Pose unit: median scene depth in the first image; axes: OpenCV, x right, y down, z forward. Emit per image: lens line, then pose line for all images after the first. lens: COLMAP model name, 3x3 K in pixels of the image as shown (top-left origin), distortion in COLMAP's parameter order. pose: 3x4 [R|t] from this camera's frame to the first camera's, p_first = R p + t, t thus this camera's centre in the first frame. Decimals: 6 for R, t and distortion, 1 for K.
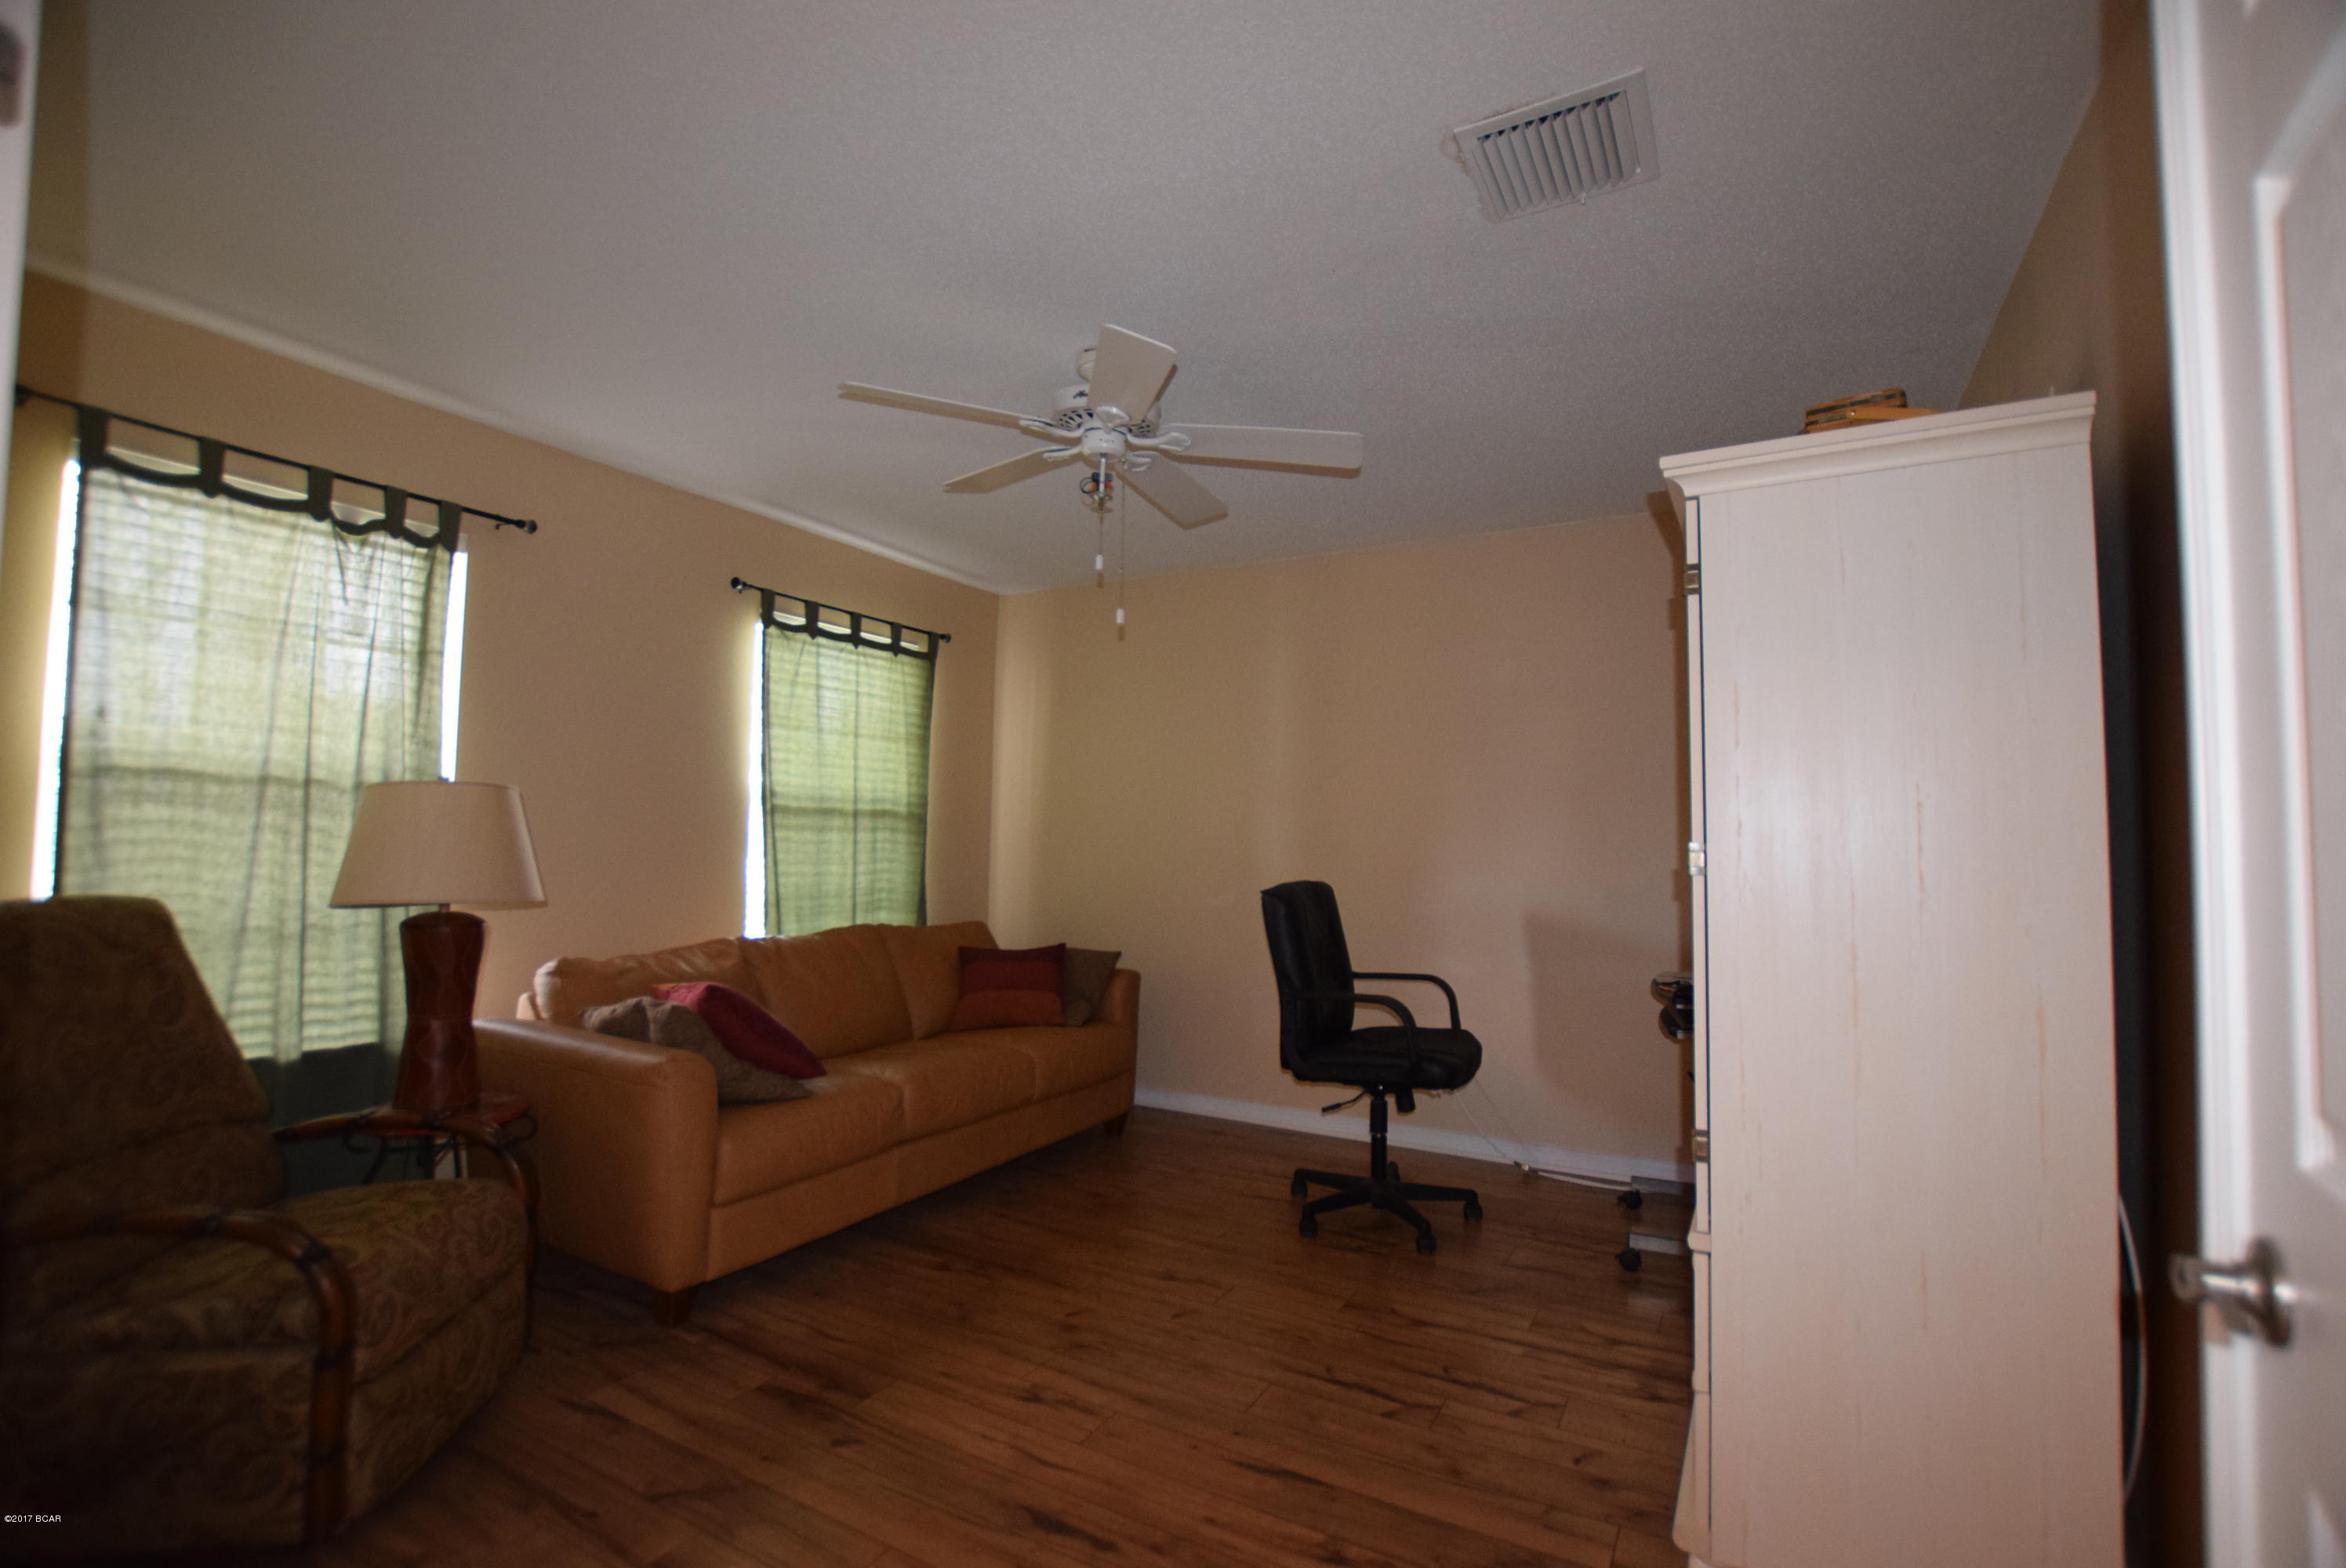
lens RADIAL K [[1035.4, 0, 1182.1], [0, 1035.4, 787.6], [0, 0, 1]] dist [-0.032547, 0.003024]
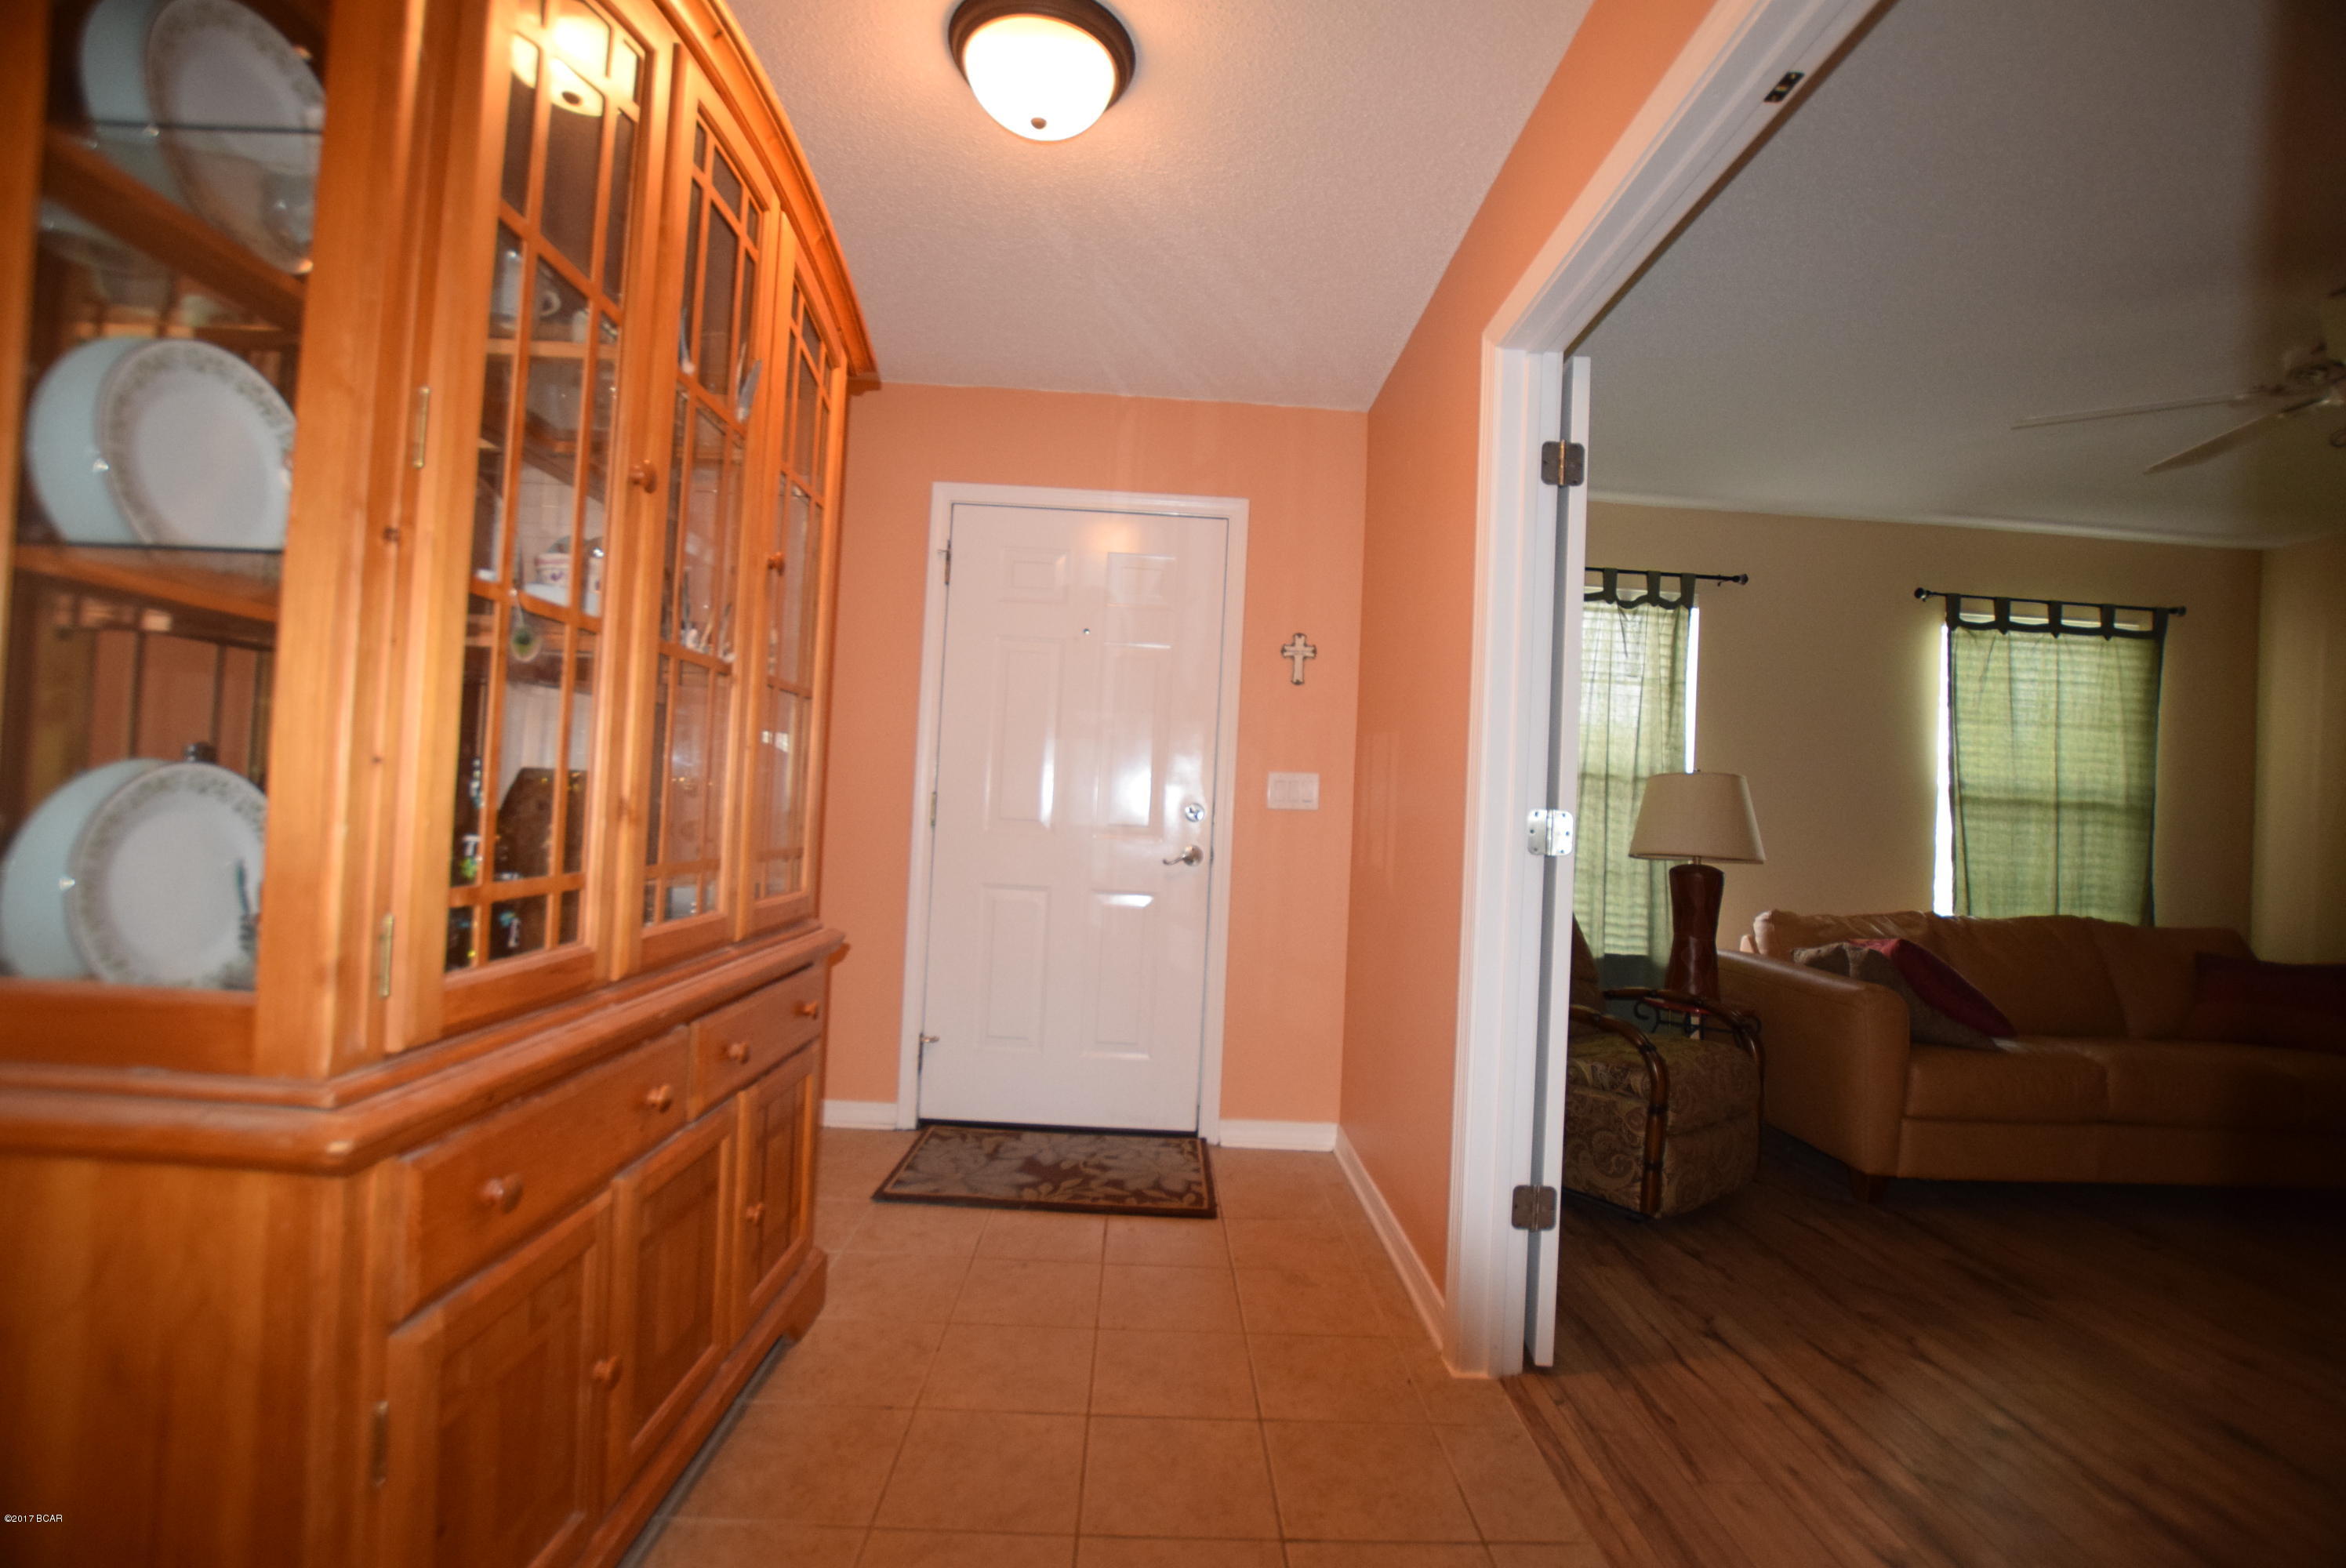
lens RADIAL K [[1035.4, 0, 1182.1], [0, 1035.4, 787.6], [0, 0, 1]] dist [-0.032547, 0.003024]
pose [[0.512015, -0.010306, -0.858915, 0.098445], [0.003436, 0.999945, -0.009950, 0.017582], [0.858970, 0.002143, 0.512022, -0.243950]]
